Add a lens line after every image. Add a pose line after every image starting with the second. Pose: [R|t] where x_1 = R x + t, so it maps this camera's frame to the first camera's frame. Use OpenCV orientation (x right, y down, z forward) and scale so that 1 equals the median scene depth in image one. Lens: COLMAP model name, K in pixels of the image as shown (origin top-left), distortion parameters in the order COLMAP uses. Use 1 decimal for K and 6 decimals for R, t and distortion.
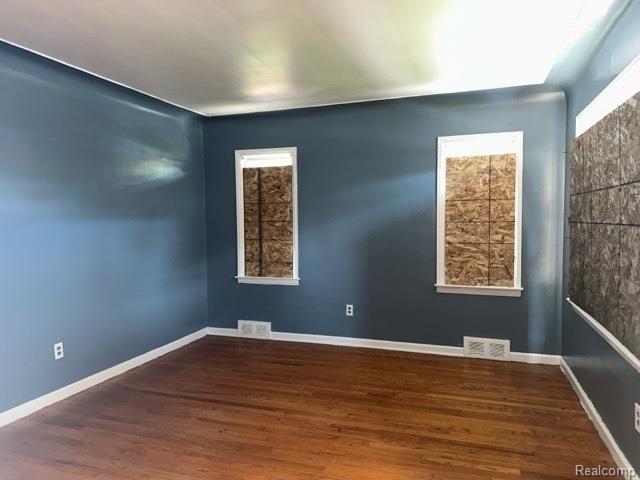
lens RADIAL K [[452.9, 0, 324.2], [0, 452.9, 236.9], [0, 0, 1]] dist [0.069295, -0.055313]
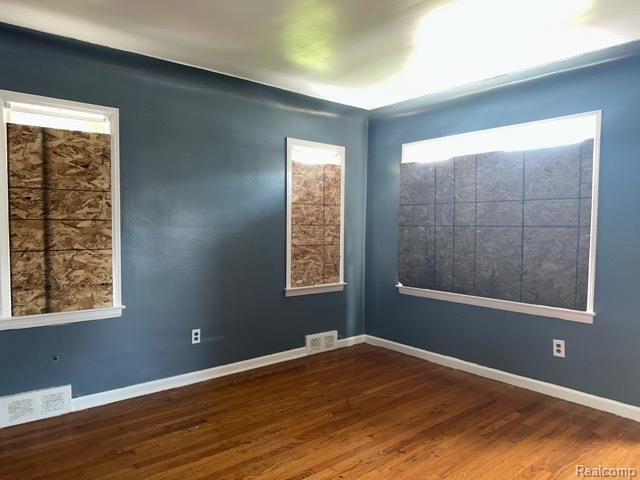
lens RADIAL K [[452.9, 0, 324.8], [0, 452.9, 240.4], [0, 0, 1]] dist [0.069295, -0.055313]
pose [[0.498700, -0.017943, 0.866589, -0.554688], [0.015832, 0.999807, 0.011591, -0.009143], [-0.866630, 0.007939, 0.498888, 0.447343]]
